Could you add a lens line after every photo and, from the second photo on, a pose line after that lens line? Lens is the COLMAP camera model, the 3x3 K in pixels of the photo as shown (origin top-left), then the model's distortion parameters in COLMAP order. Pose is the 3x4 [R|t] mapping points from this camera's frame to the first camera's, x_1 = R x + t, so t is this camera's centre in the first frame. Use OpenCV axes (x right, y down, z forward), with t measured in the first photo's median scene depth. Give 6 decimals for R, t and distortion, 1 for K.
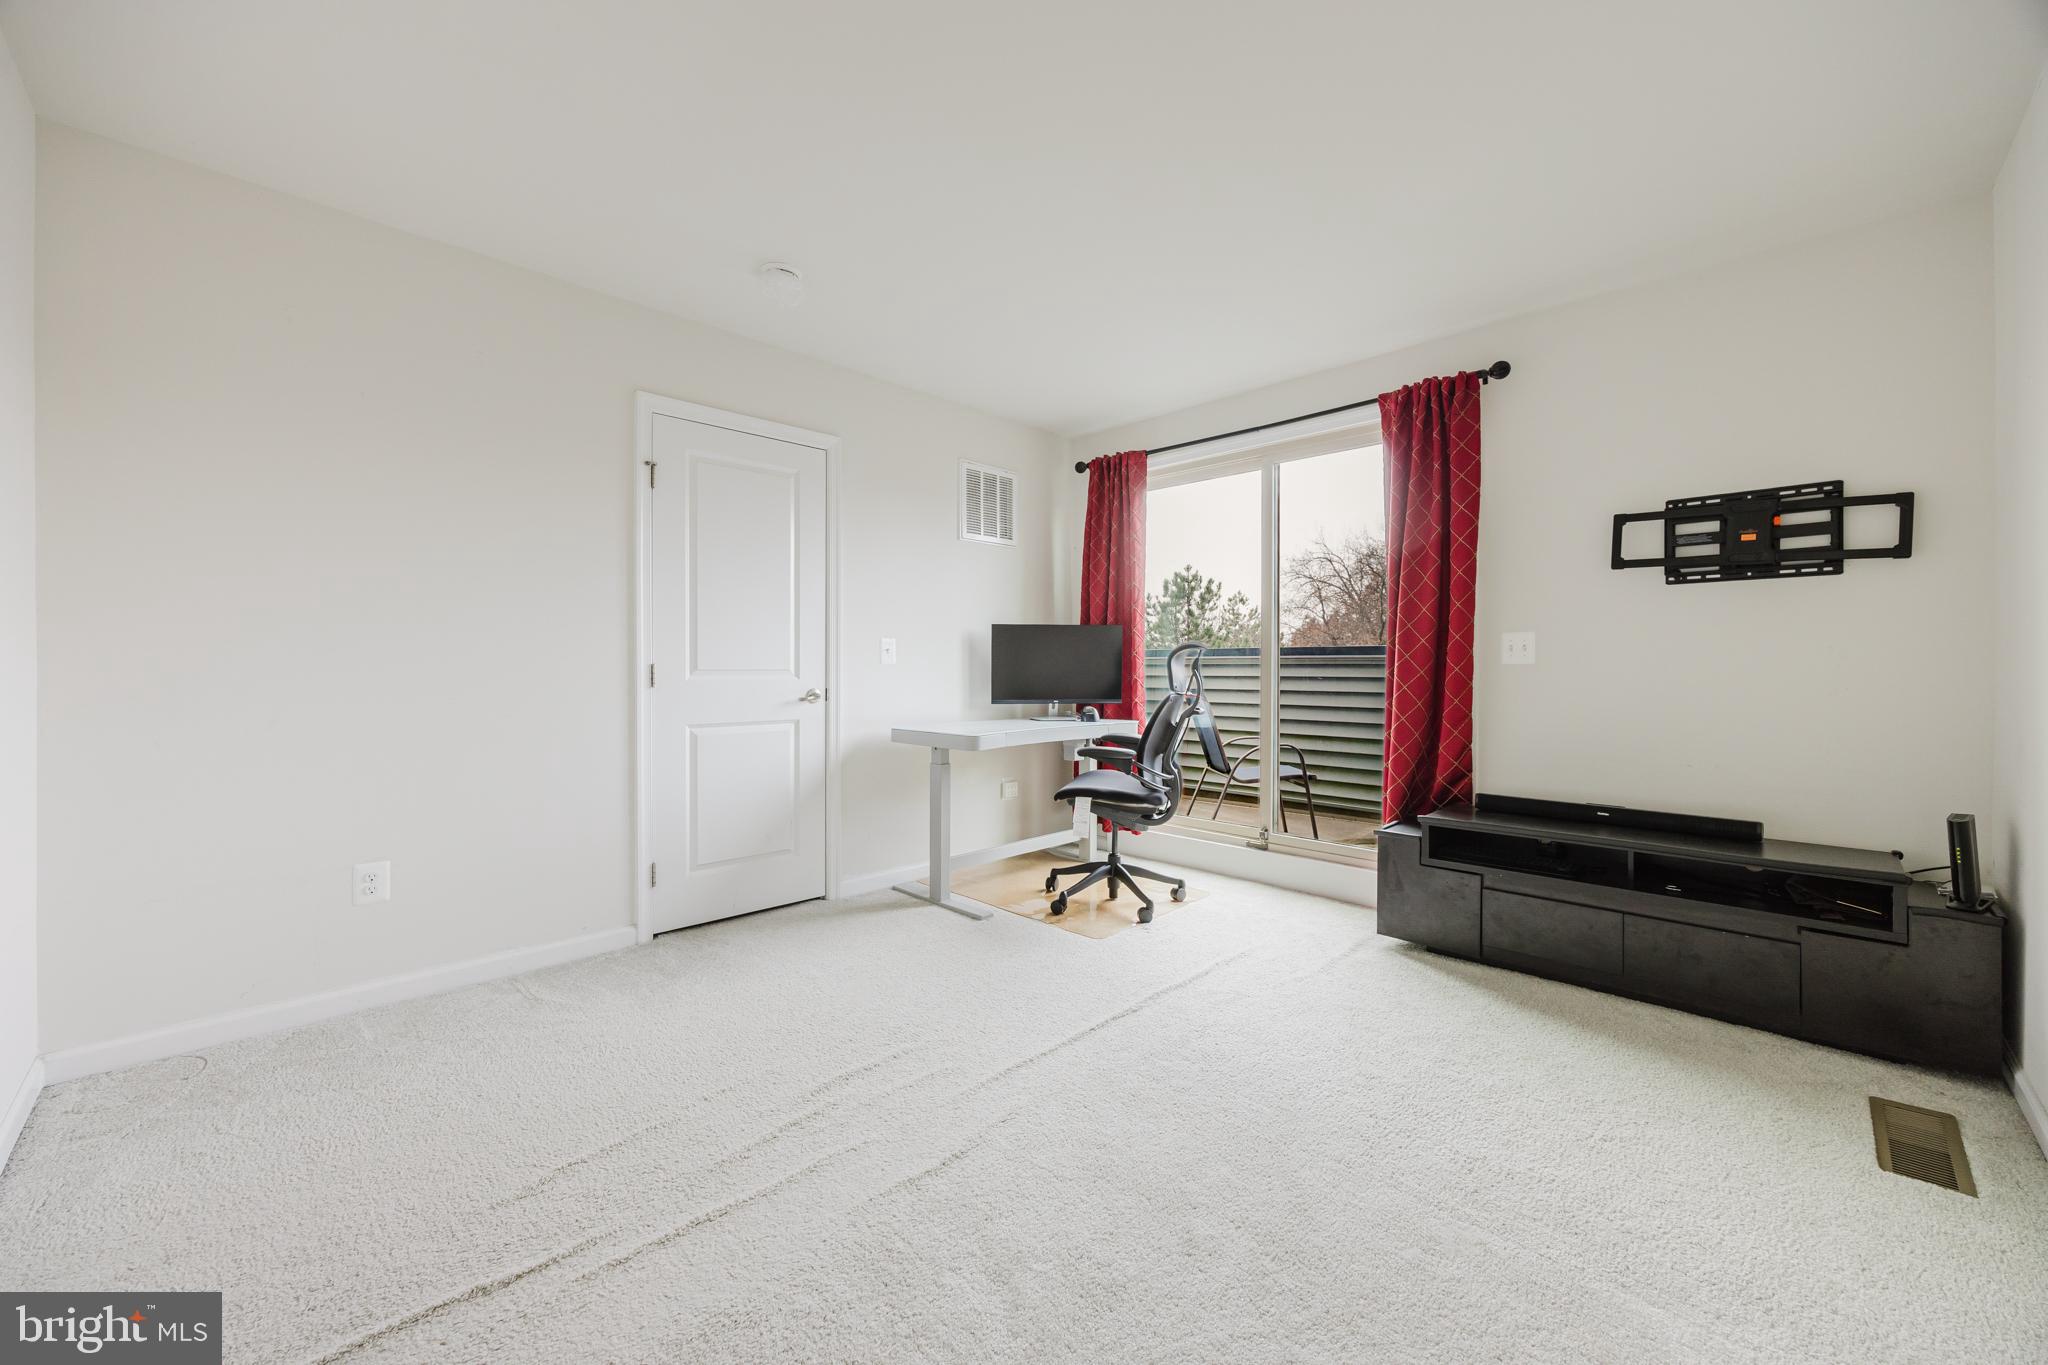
lens RADIAL K [[780.8, 0, 1020.1], [0, 780.8, 668.6], [0, 0, 1]] dist [-0.003553, 0.000283]
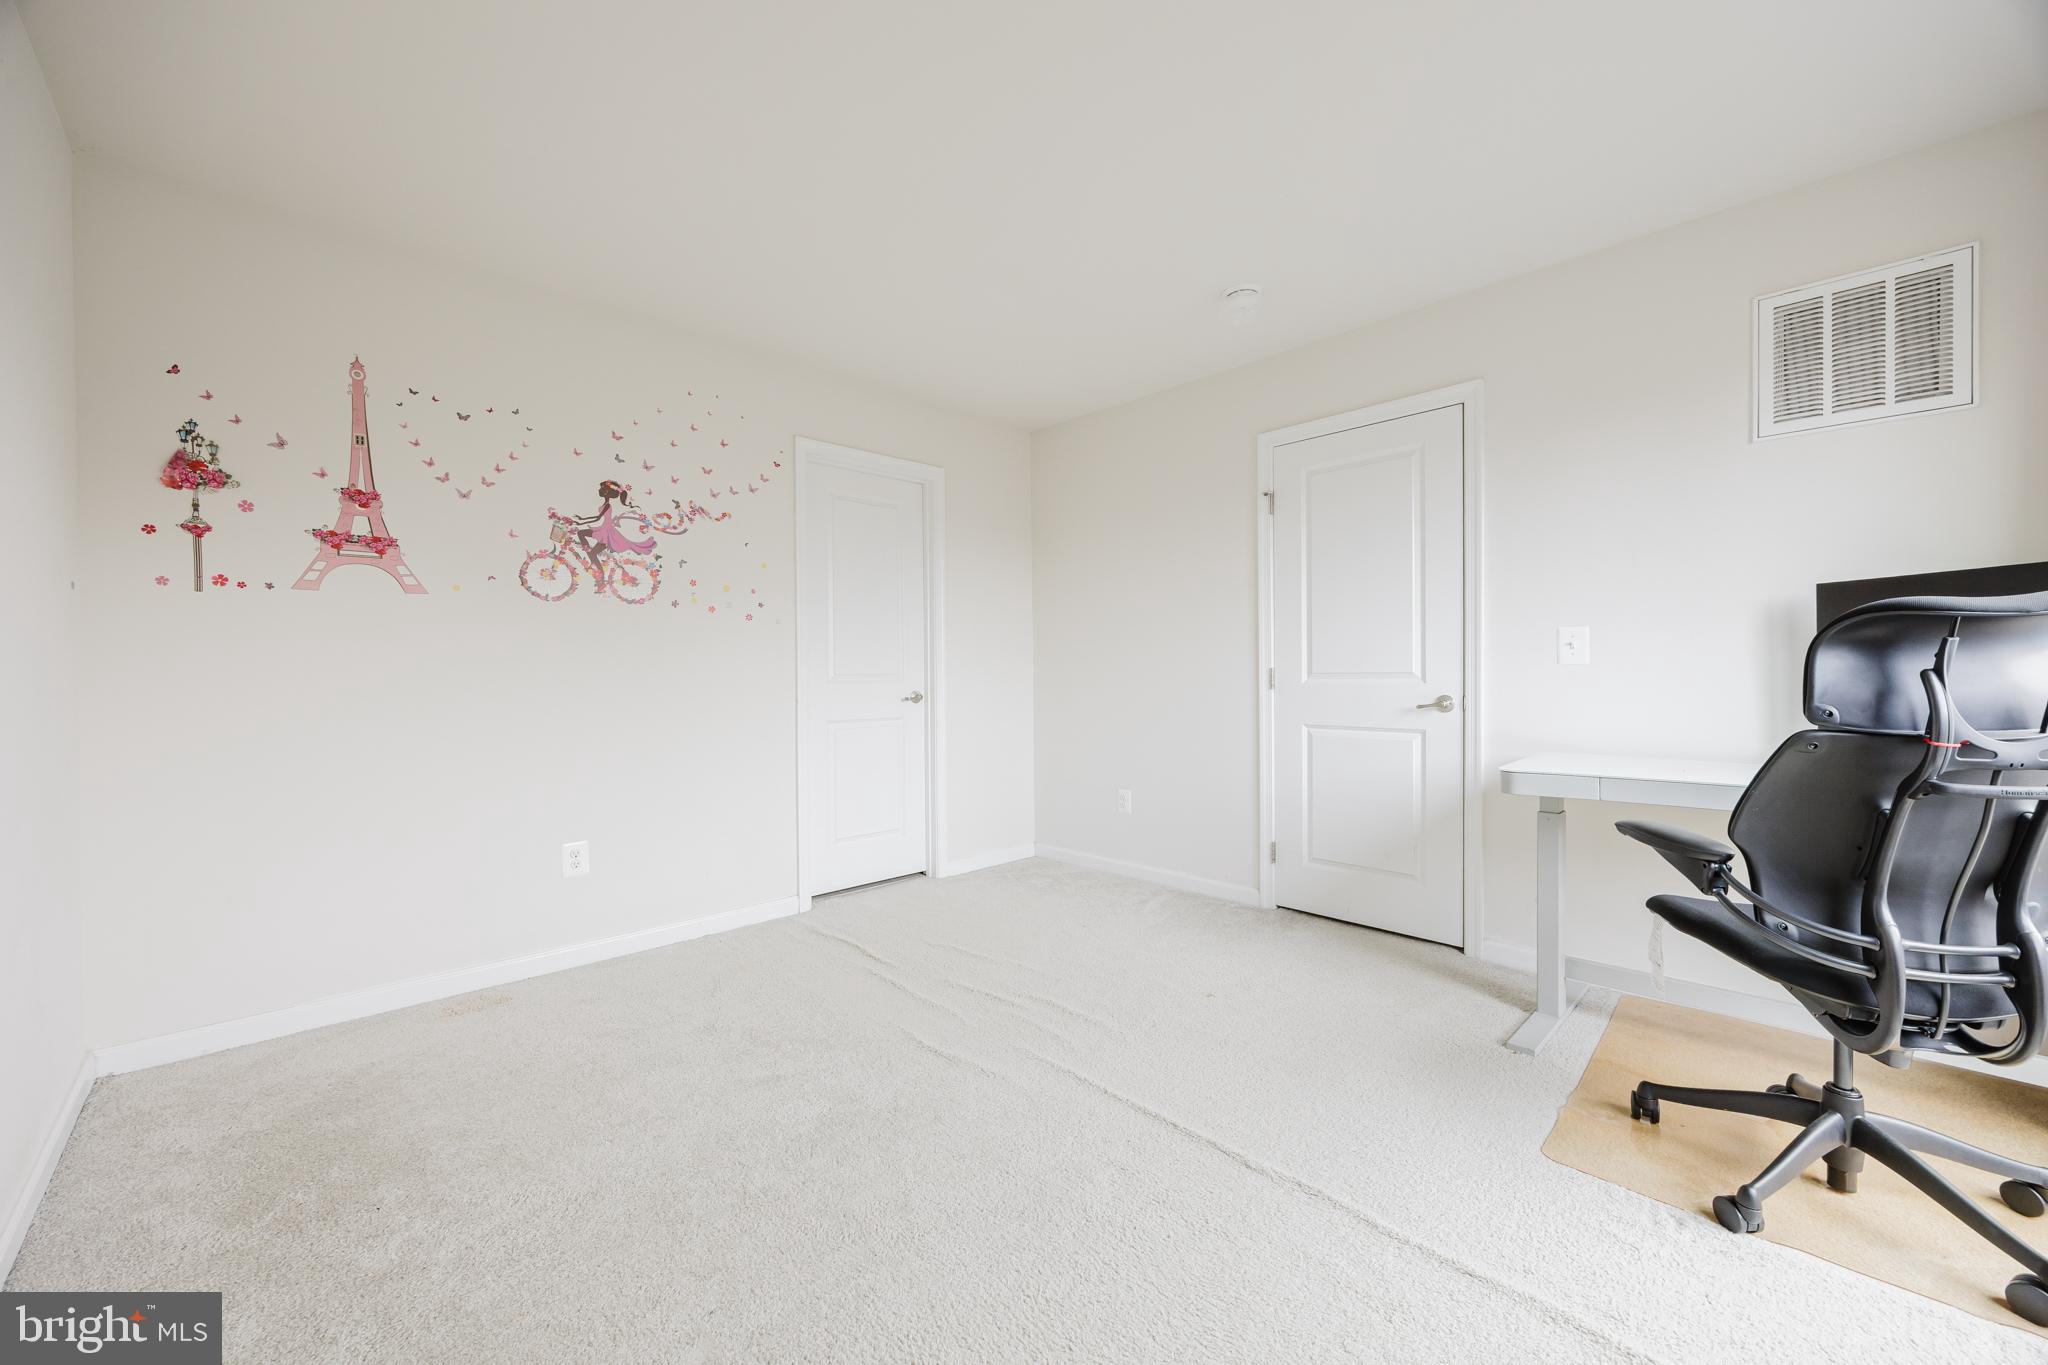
lens RADIAL K [[780.8, 0, 1028.9], [0, 780.8, 678.7], [0, 0, 1]] dist [-0.003553, 0.000283]
pose [[-0.009546, 0.008787, -0.999916, 0.592481], [0.006105, 0.999943, 0.008729, -0.001938], [0.999936, -0.006021, -0.009599, 0.575529]]
